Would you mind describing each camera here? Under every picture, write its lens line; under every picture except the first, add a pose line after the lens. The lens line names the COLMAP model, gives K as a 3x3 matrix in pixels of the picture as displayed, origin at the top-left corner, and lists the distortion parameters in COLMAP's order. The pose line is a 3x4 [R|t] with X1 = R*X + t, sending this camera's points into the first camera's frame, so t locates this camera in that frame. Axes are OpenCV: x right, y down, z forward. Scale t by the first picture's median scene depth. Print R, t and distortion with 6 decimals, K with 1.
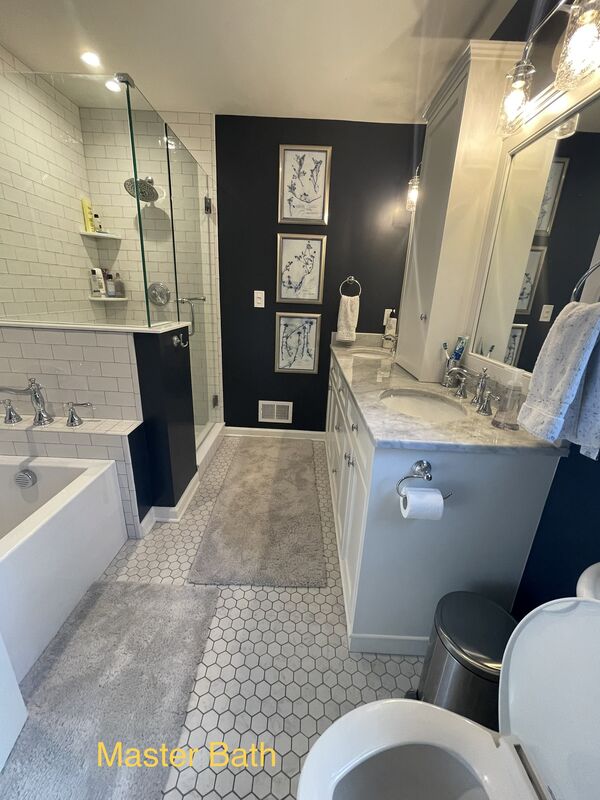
lens RADIAL K [[323.7, 0, 299.7], [0, 323.7, 399.0], [0, 0, 1]] dist [-0.000349, -0.000080]
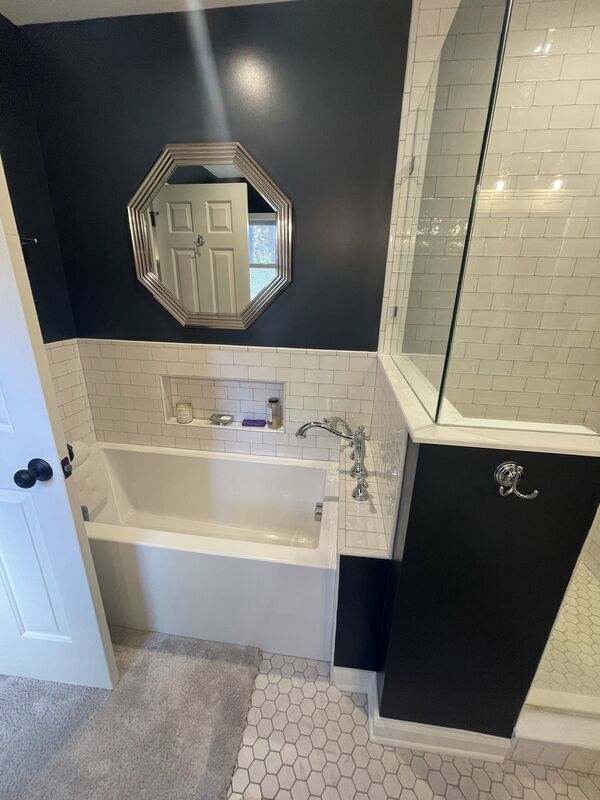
lens RADIAL K [[323.7, 0, 301.5], [0, 323.7, 400.0], [0, 0, 1]] dist [-0.000349, -0.000080]
pose [[-0.111449, 0.278715, -0.953885, 0.016541], [-0.328835, 0.895450, 0.300061, -0.314363], [0.937788, 0.347112, -0.008146, 0.753276]]
